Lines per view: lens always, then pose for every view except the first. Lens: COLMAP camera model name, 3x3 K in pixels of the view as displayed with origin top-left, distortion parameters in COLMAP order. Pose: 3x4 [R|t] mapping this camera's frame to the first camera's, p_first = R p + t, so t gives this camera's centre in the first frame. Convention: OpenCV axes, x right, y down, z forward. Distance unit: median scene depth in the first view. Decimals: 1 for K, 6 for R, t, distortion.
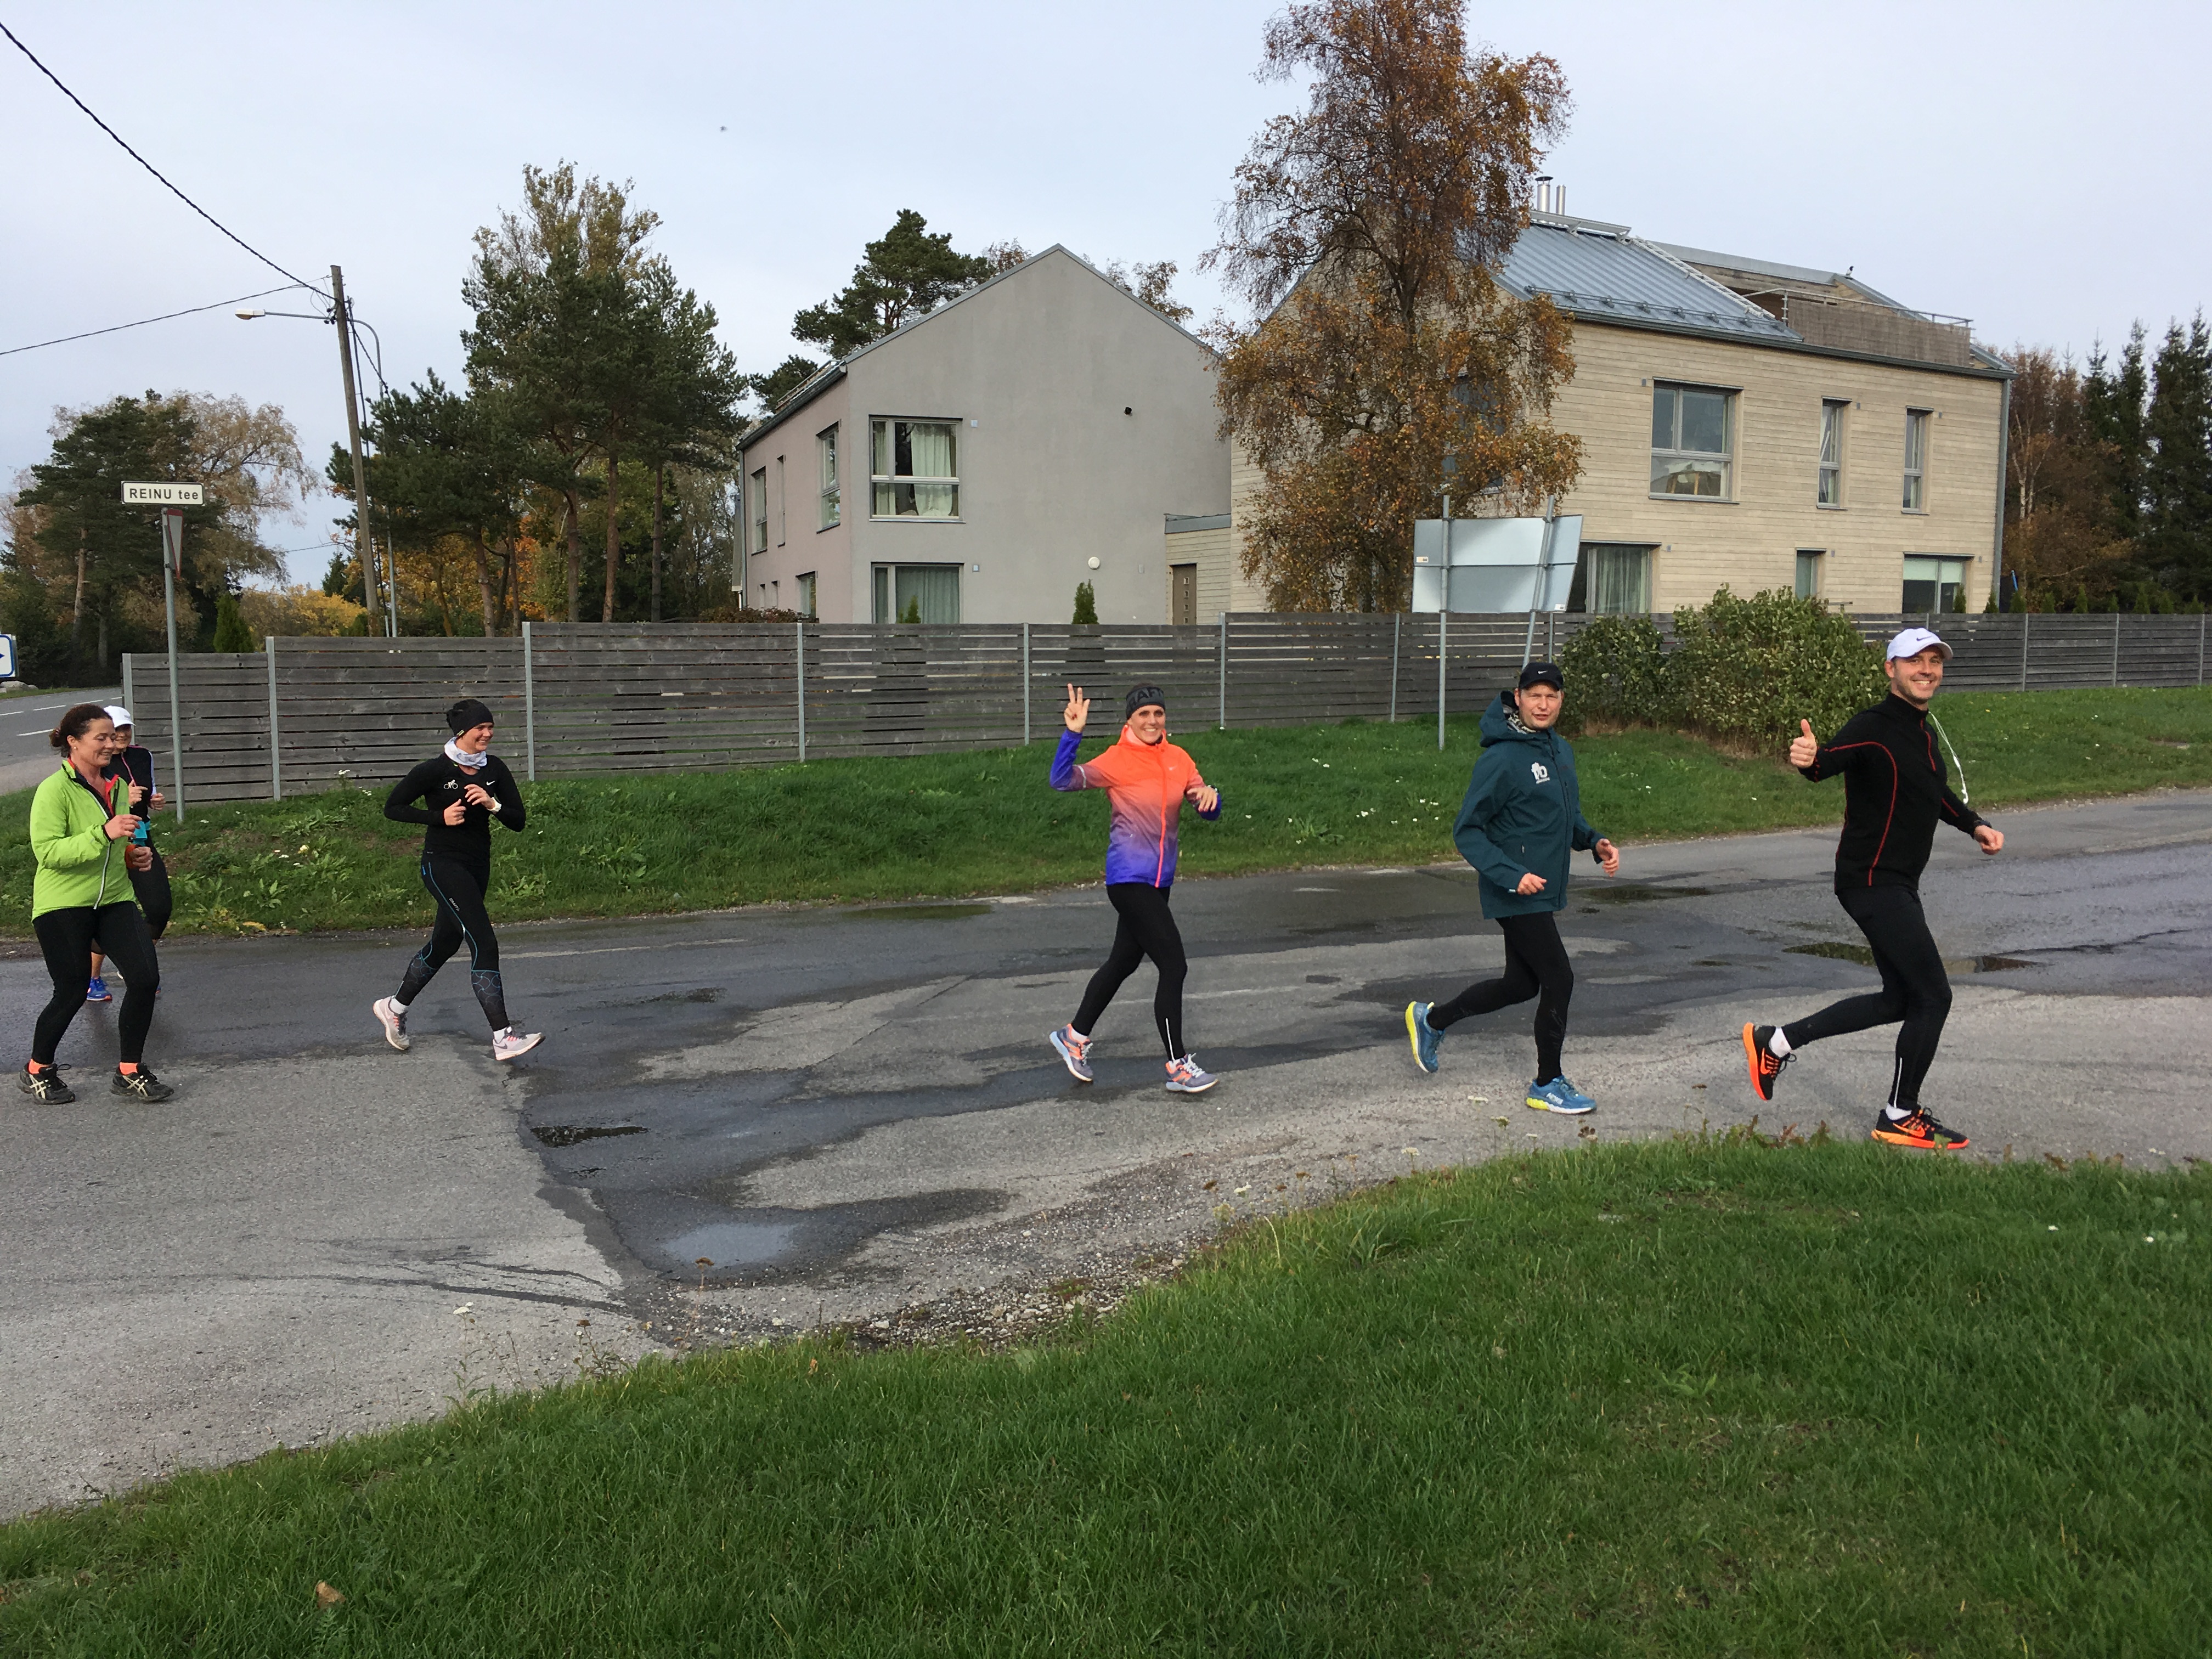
lens RADIAL K [[1848.3, 0, 1085.4], [0, 1848.3, 824.9], [0, 0, 1]] dist [0.072735, -0.107225]
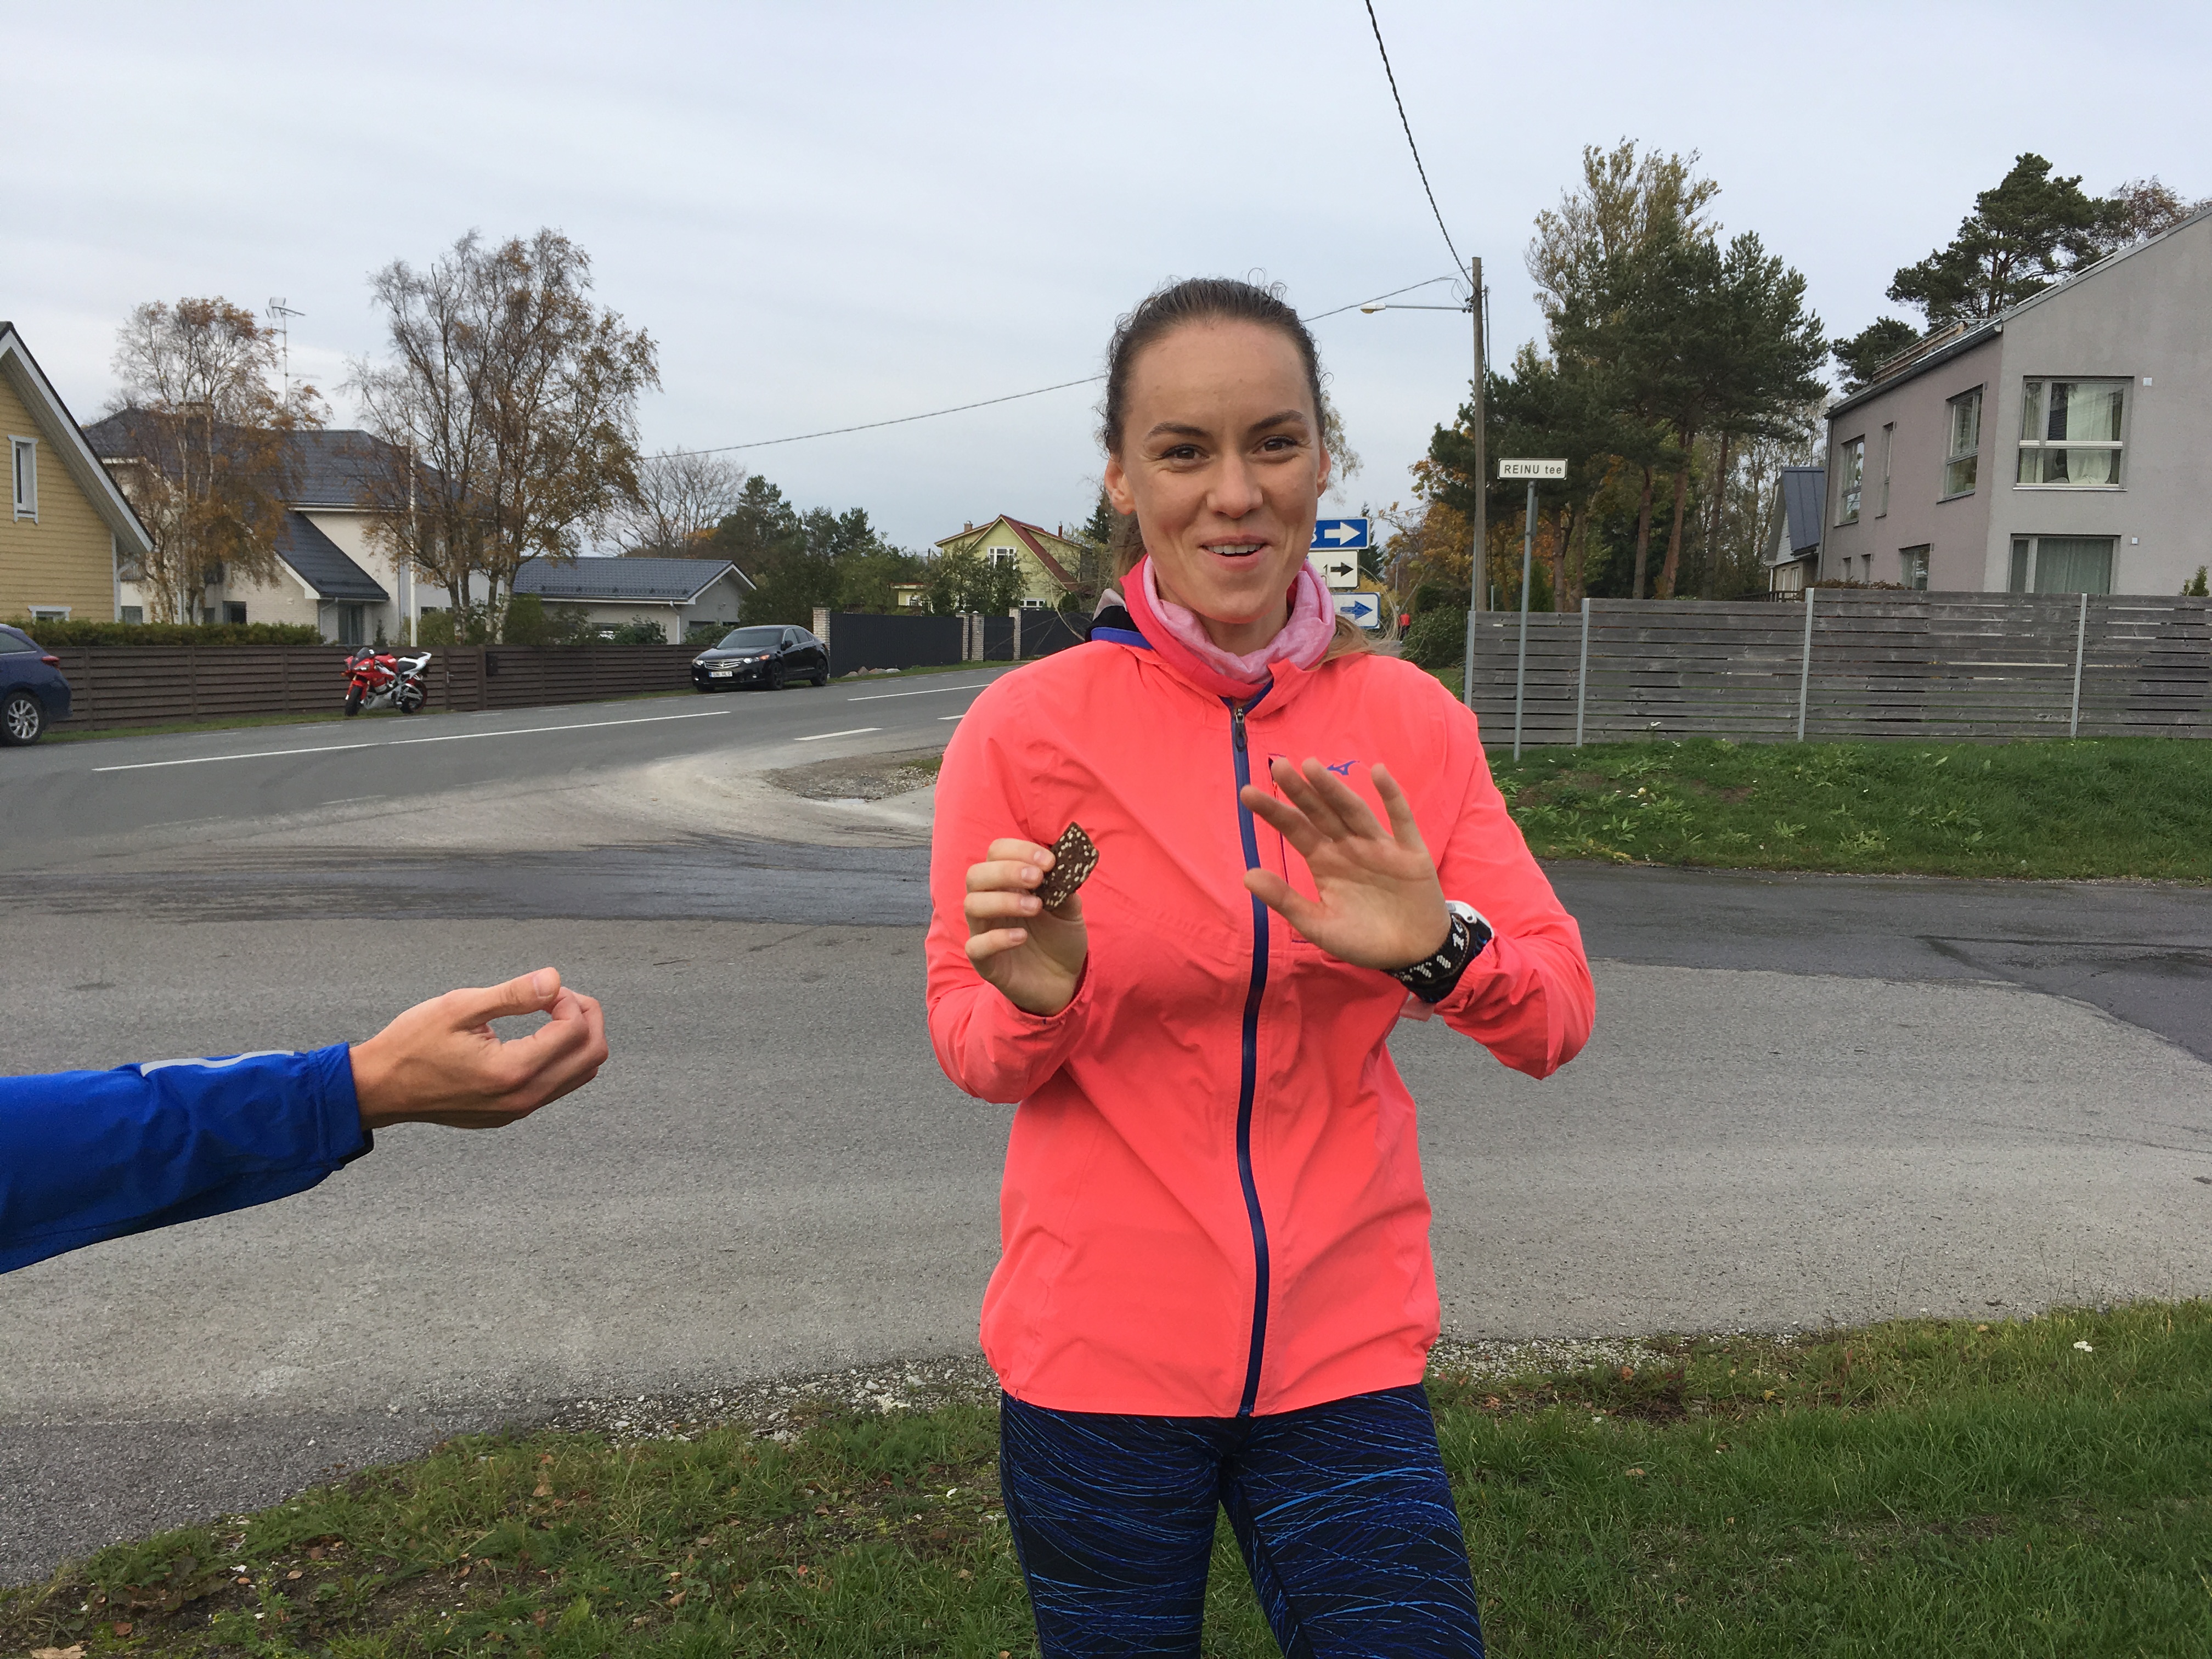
lens RADIAL K [[1848.3, 0, 1129.8], [0, 1848.3, 841.2], [0, 0, 1]] dist [0.072735, -0.107225]
pose [[0.888547, 0.080588, -0.451652, -0.103612], [-0.071179, 0.996746, 0.037815, 0.012231], [0.453230, -0.001452, 0.891392, -0.061555]]
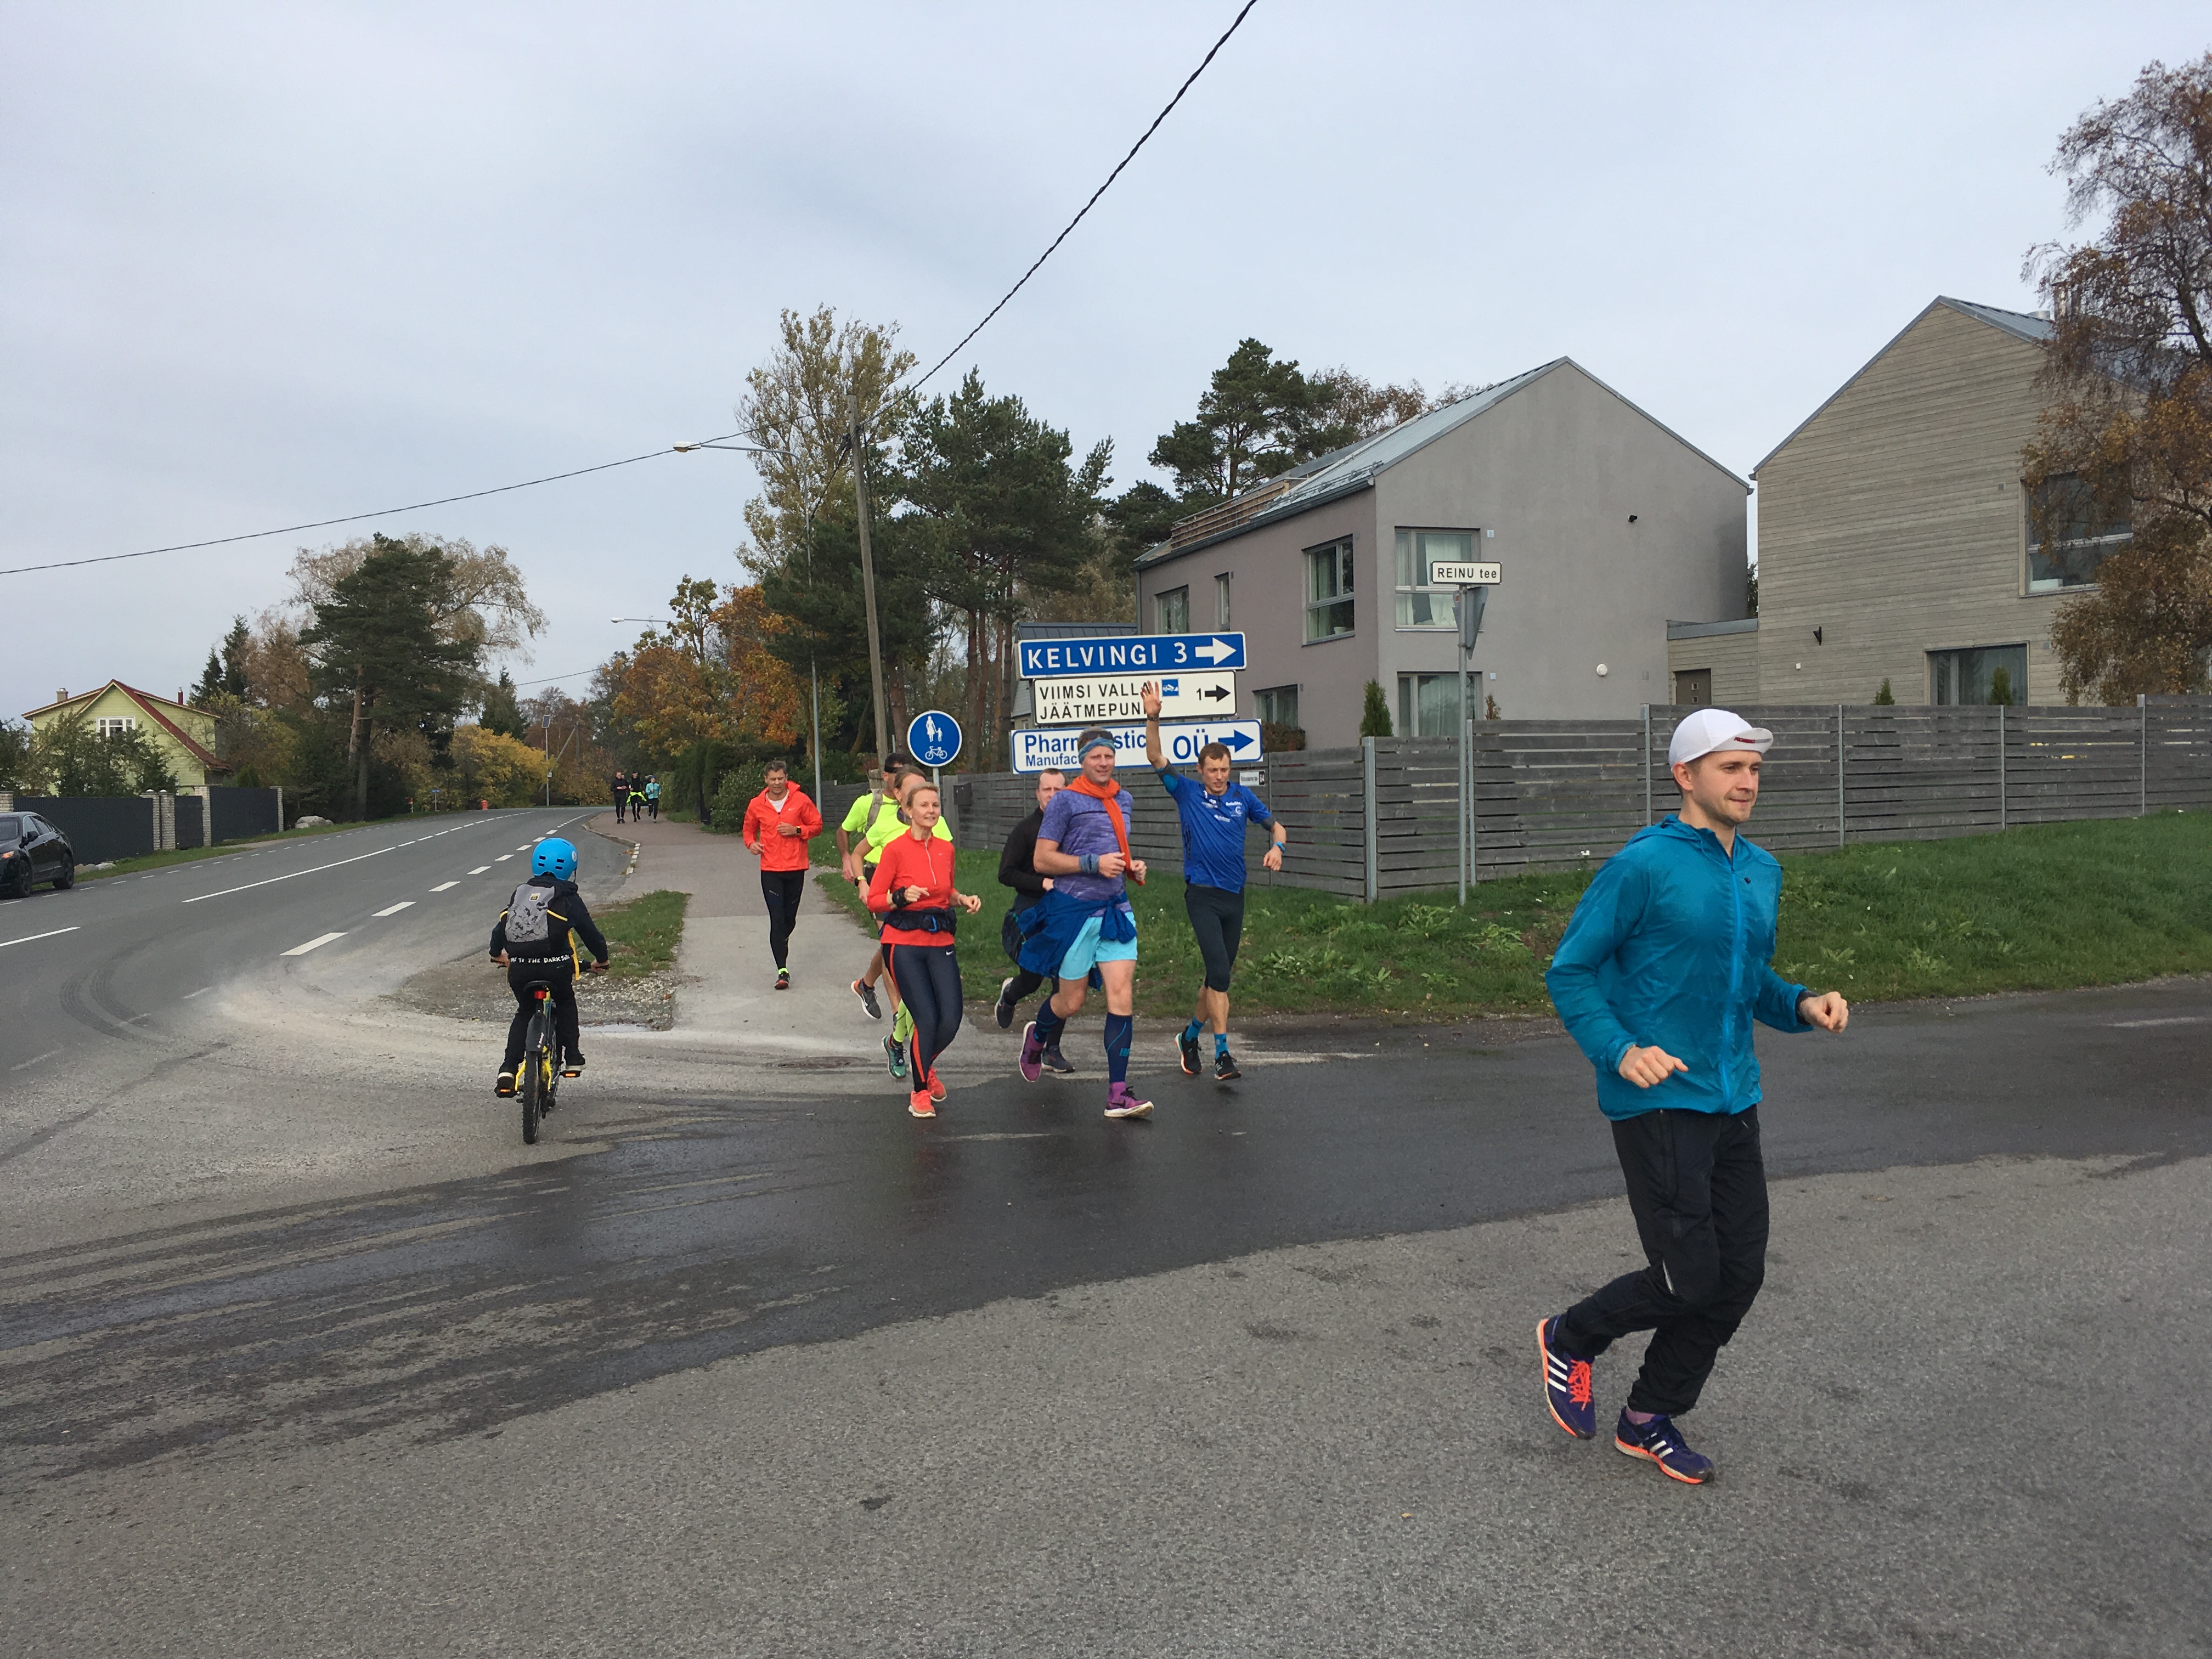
lens RADIAL K [[1848.3, 0, 1117.8], [0, 1848.3, 825.3], [0, 0, 1]] dist [0.072735, -0.107225]
pose [[0.999875, -0.014497, -0.006355, -0.377635], [0.014007, 0.997359, -0.071269, 0.013855], [0.007371, 0.071171, 0.997437, 0.013165]]
